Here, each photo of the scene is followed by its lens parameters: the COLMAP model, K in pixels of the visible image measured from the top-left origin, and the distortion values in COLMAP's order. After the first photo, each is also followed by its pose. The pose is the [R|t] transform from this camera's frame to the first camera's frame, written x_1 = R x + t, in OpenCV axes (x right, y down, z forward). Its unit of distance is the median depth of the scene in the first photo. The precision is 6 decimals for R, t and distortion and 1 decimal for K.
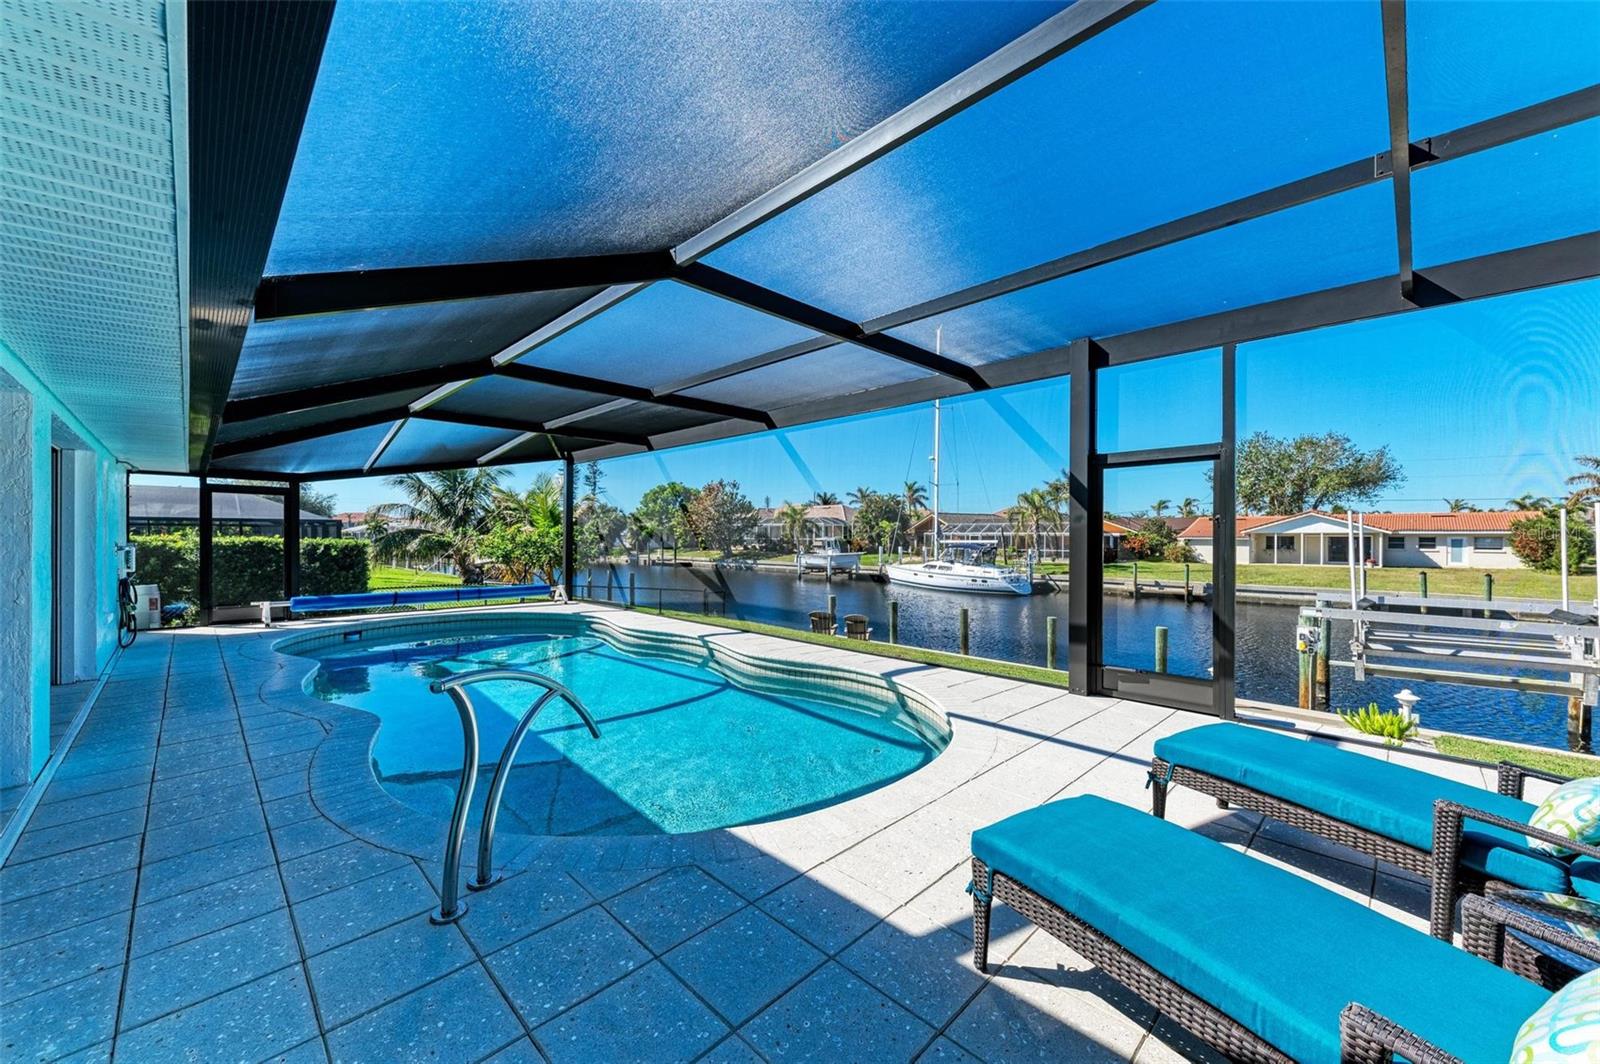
lens RADIAL K [[615.4, 0, 812.3], [0, 615.4, 535.8], [0, 0, 1]] dist [0.015639, 0.000326]
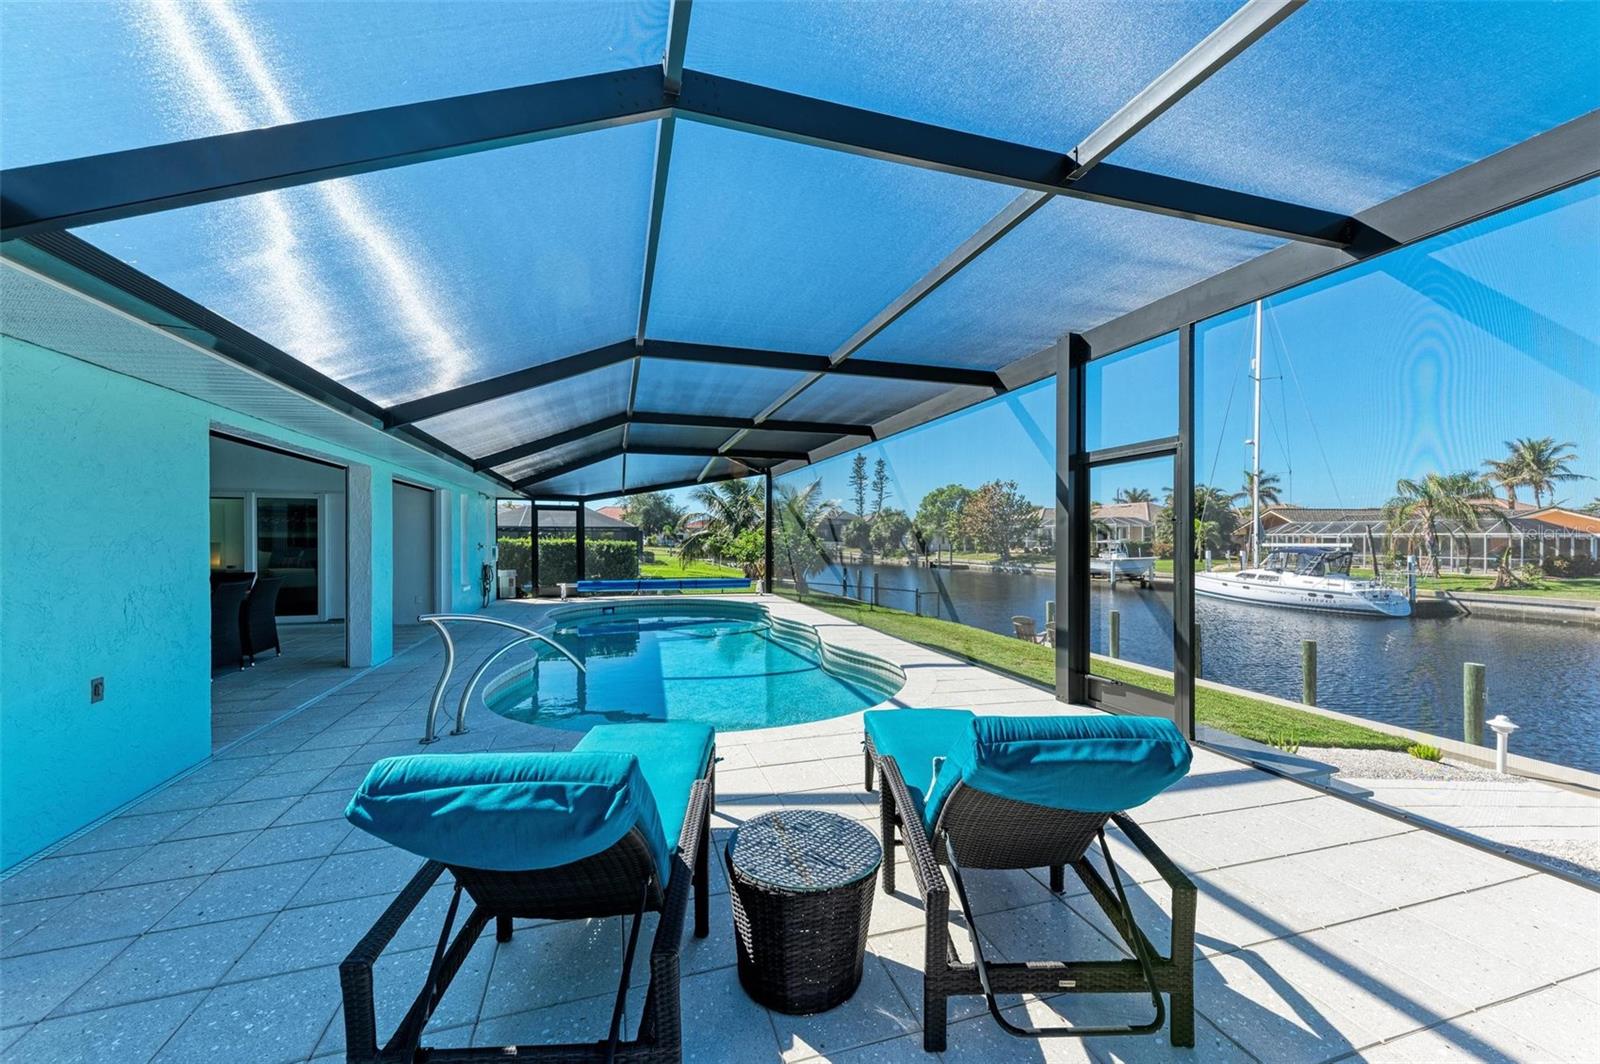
lens RADIAL K [[615.4, 0, 796.9], [0, 615.4, 538.6], [0, 0, 1]] dist [0.015639, 0.000326]
pose [[0.883933, -0.000884, -0.467613, 0.054028], [0.001227, 0.999999, 0.000429, -0.000044], [0.467612, -0.000953, 0.883933, -0.005802]]
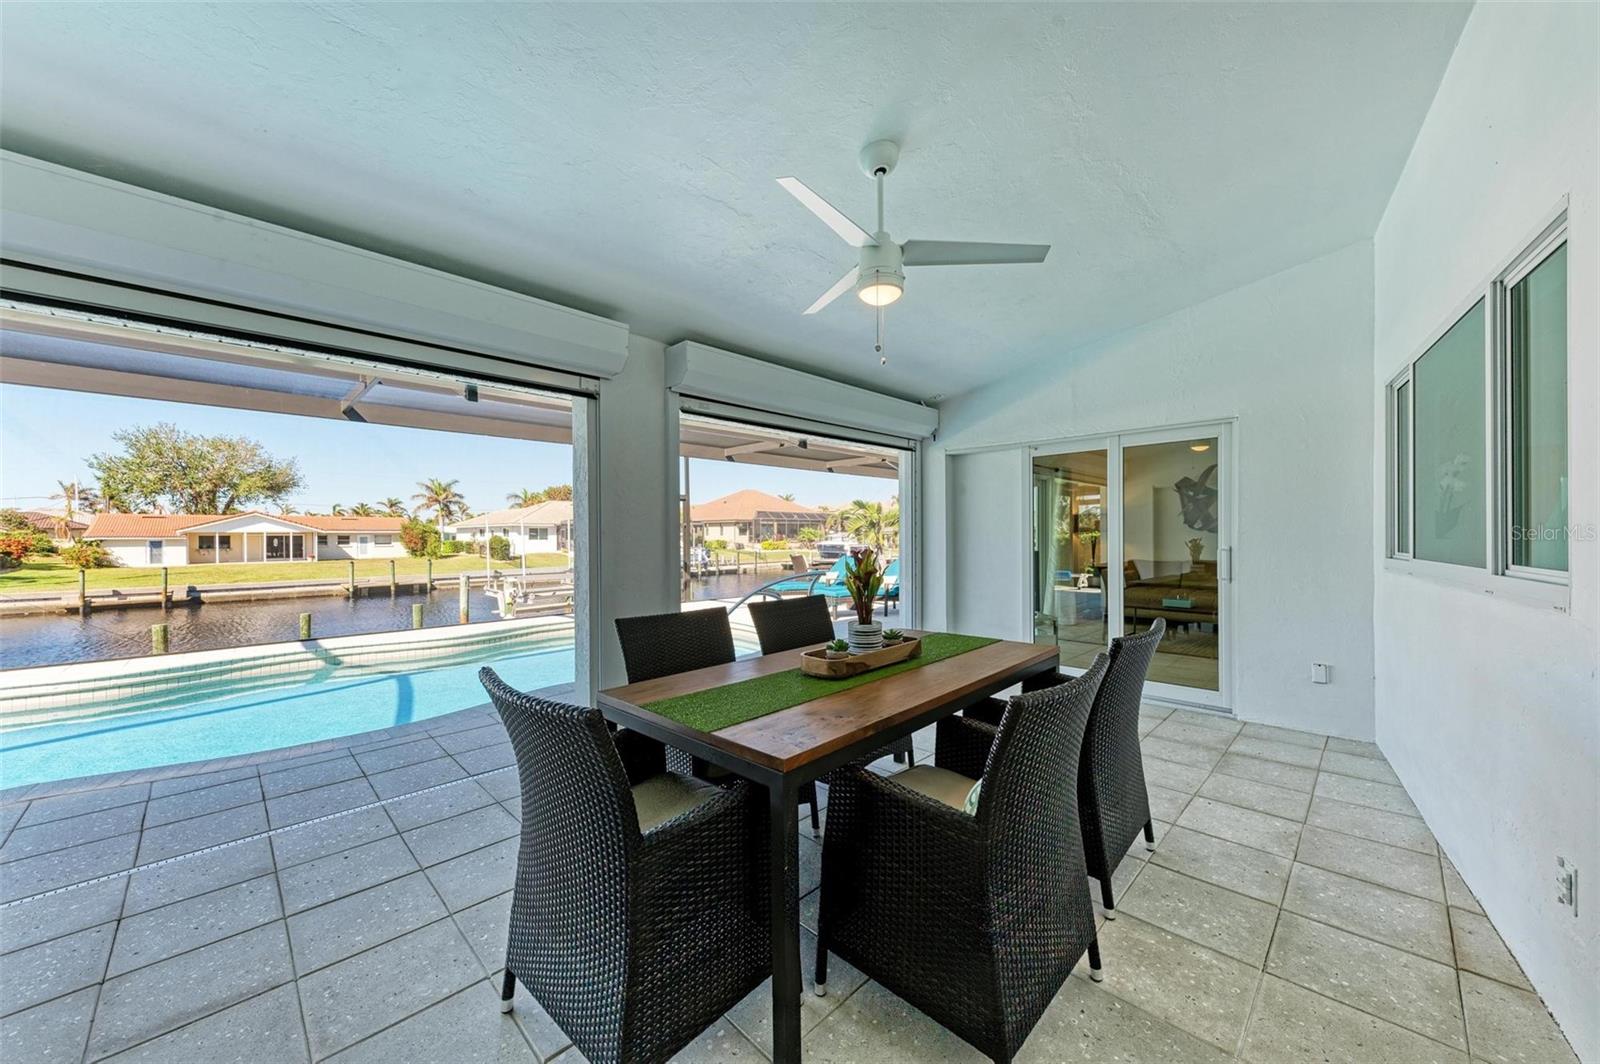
lens RADIAL K [[591.2, 0, 798.4], [0, 591.2, 532.0], [0, 0, 1]] dist [0.001882, 0.000080]
pose [[0.016999, -0.000376, 0.999855, -0.163600], [0.006525, 0.999979, 0.000265, 0.000562], [-0.999834, 0.006520, 0.017001, 0.047146]]
